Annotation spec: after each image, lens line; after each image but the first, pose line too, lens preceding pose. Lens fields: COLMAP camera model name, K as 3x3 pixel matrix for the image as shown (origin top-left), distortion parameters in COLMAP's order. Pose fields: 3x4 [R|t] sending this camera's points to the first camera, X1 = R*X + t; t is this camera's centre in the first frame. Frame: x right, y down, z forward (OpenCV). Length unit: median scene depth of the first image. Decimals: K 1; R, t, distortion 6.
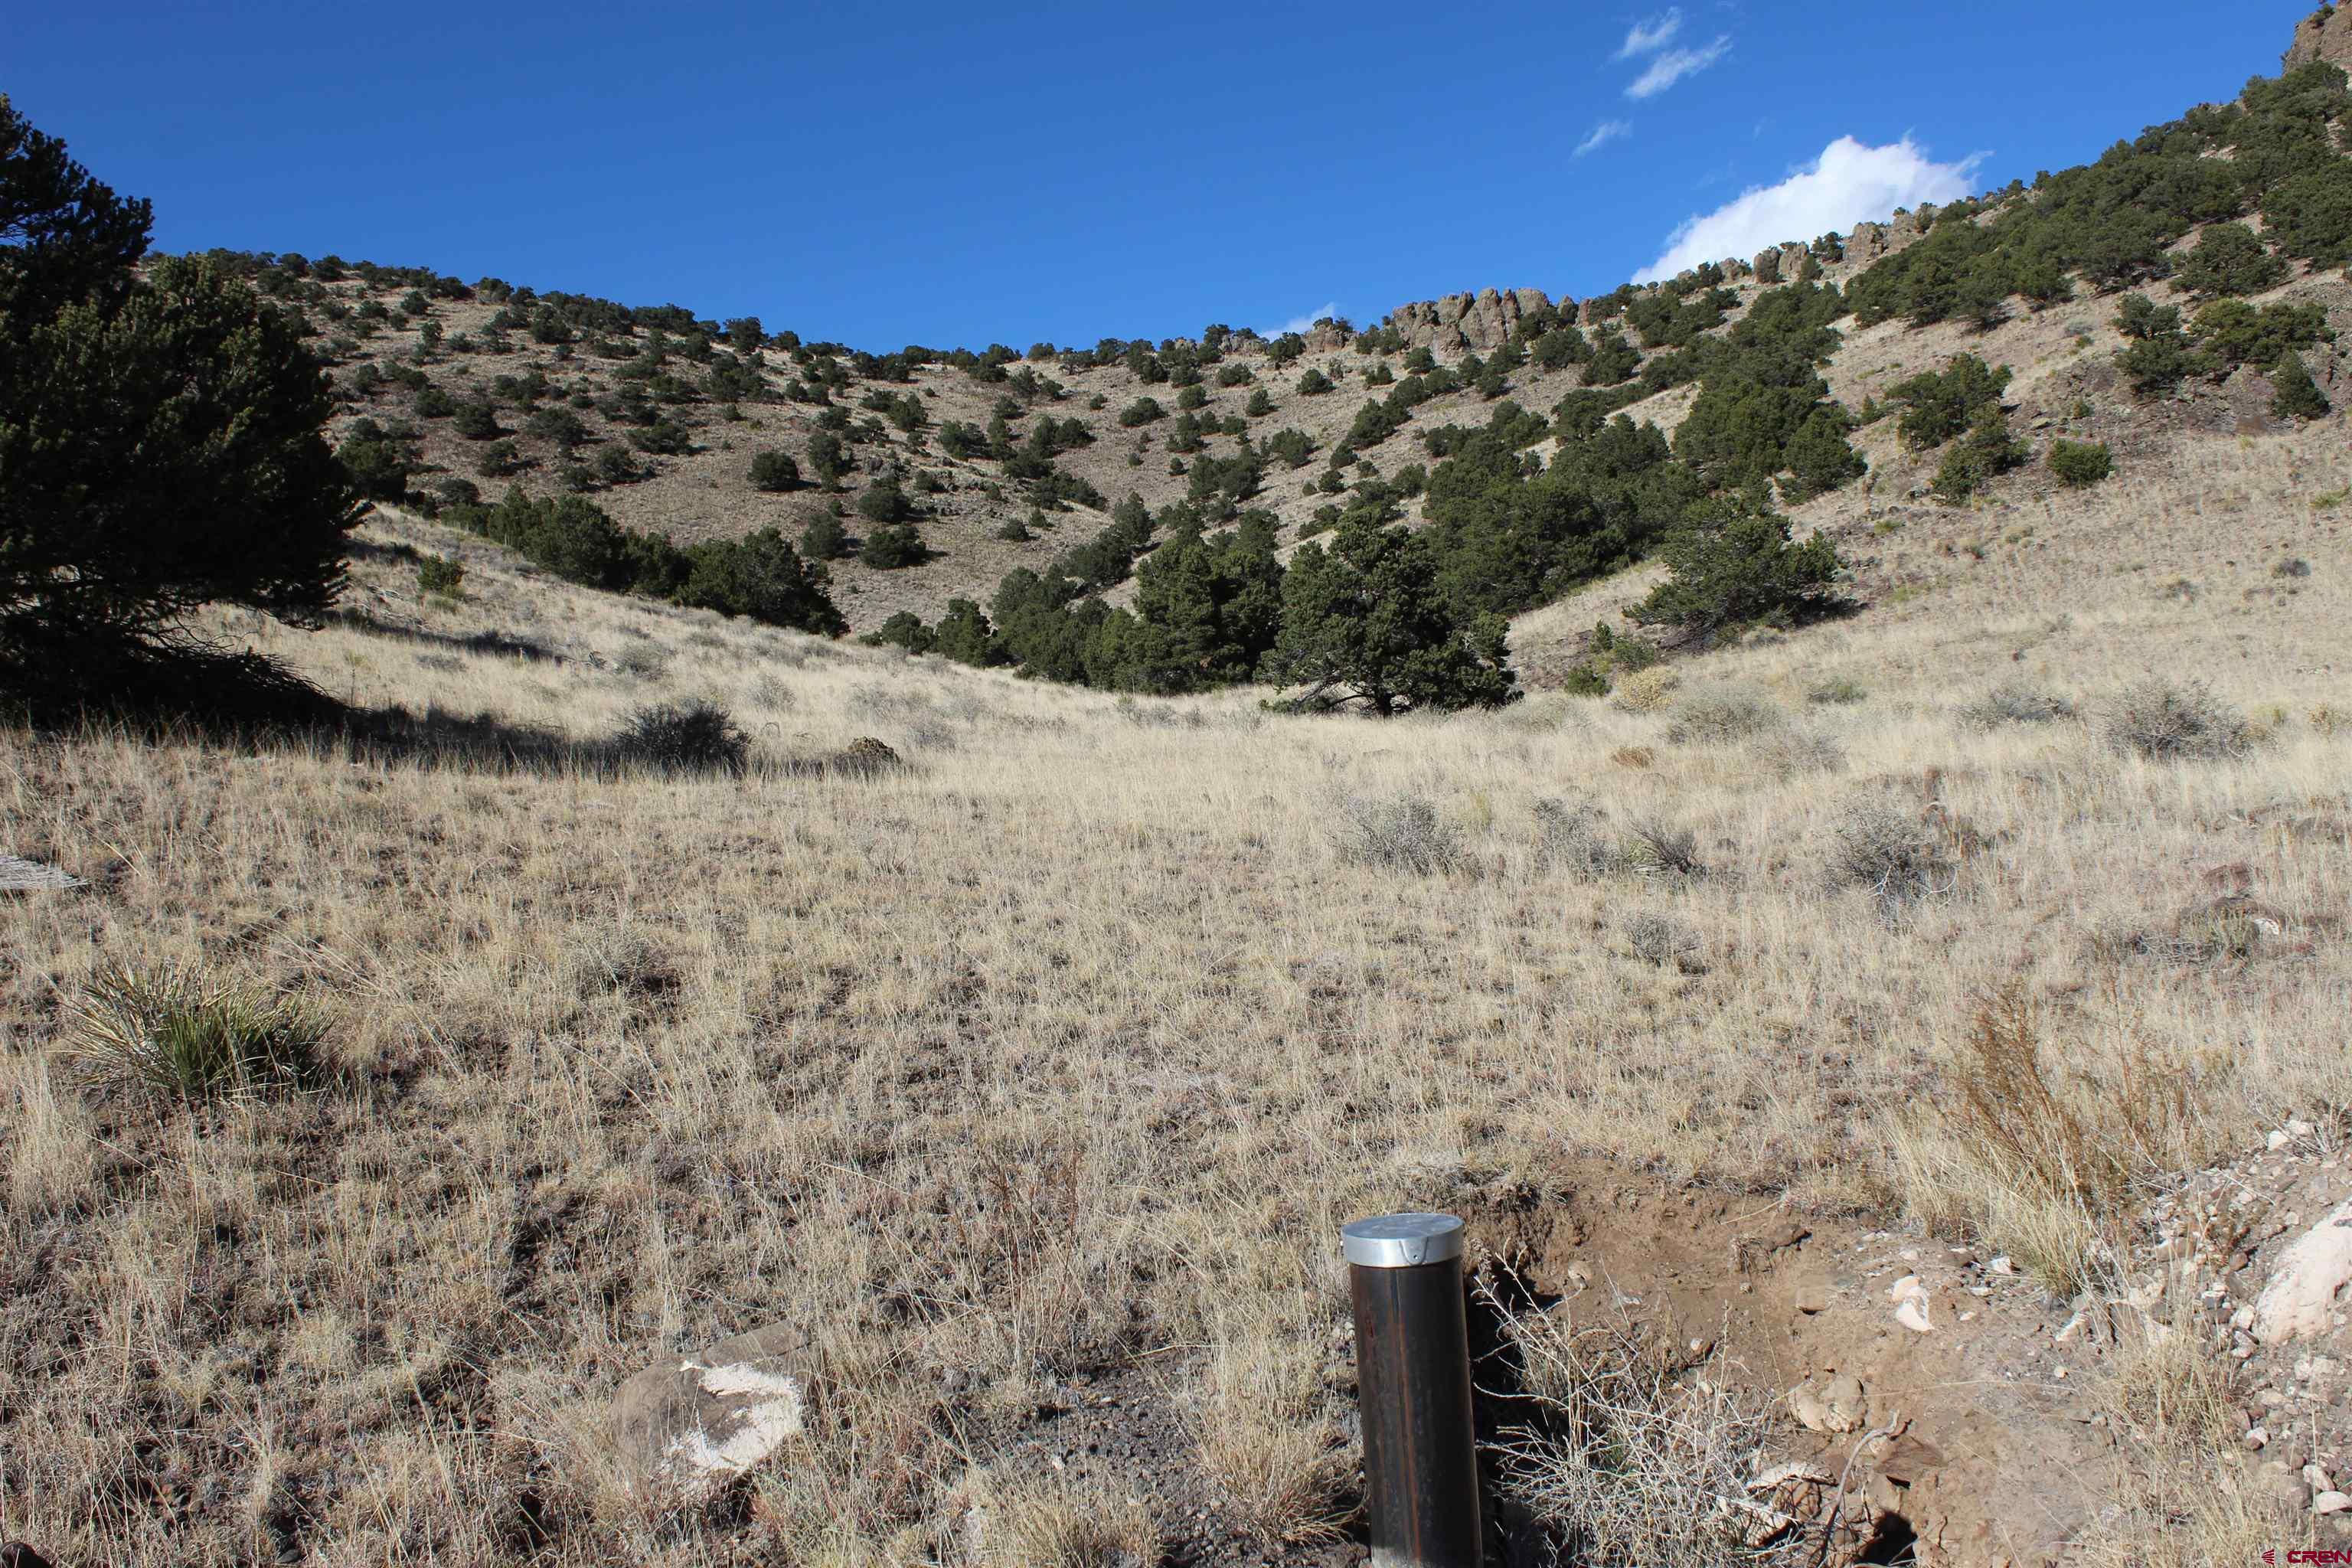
lens RADIAL K [[2337.7, 0, 1176.0], [0, 2337.7, 784.0], [0, 0, 1]] dist [-0.103191, 0.133118]
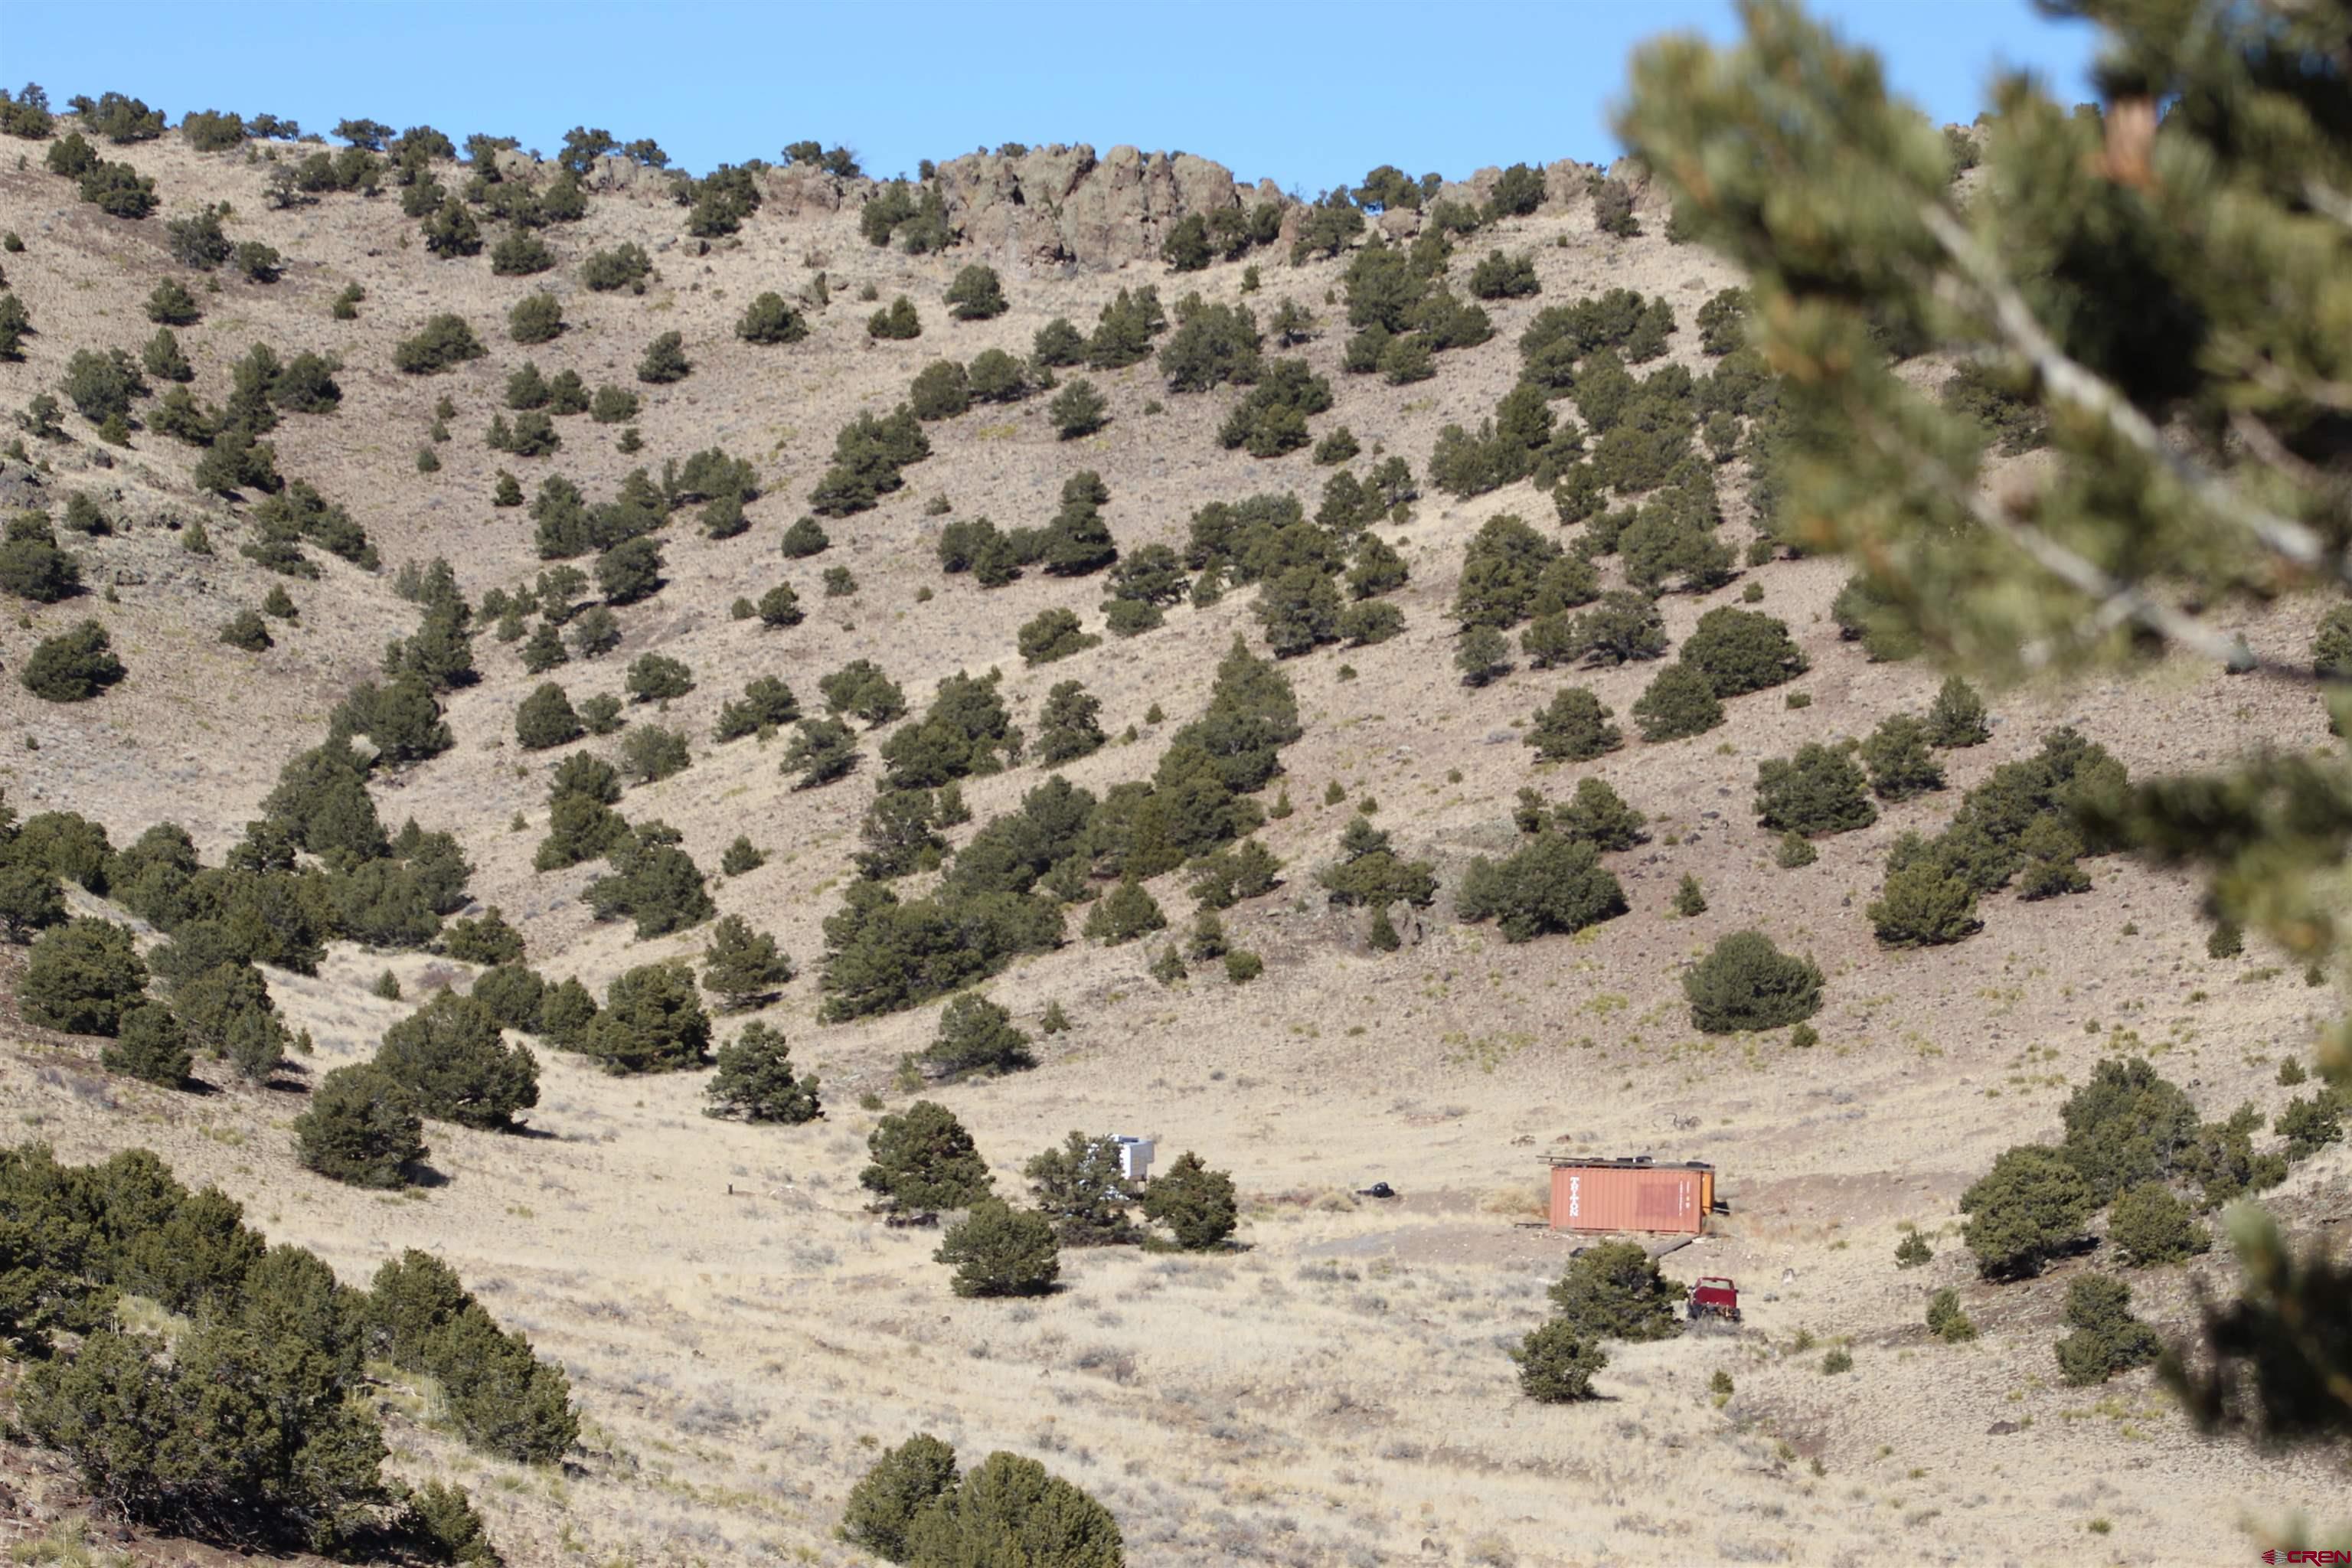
lens RADIAL K [[5008.4, 0, 1176.0], [0, 5008.4, 784.0], [0, 0, 1]] dist [-0.051892, -0.173390]
pose [[0.985134, 0.087603, 0.147773, -0.009389], [-0.078893, 0.994838, -0.063821, -0.002781], [-0.152601, 0.051214, 0.986960, -0.141637]]
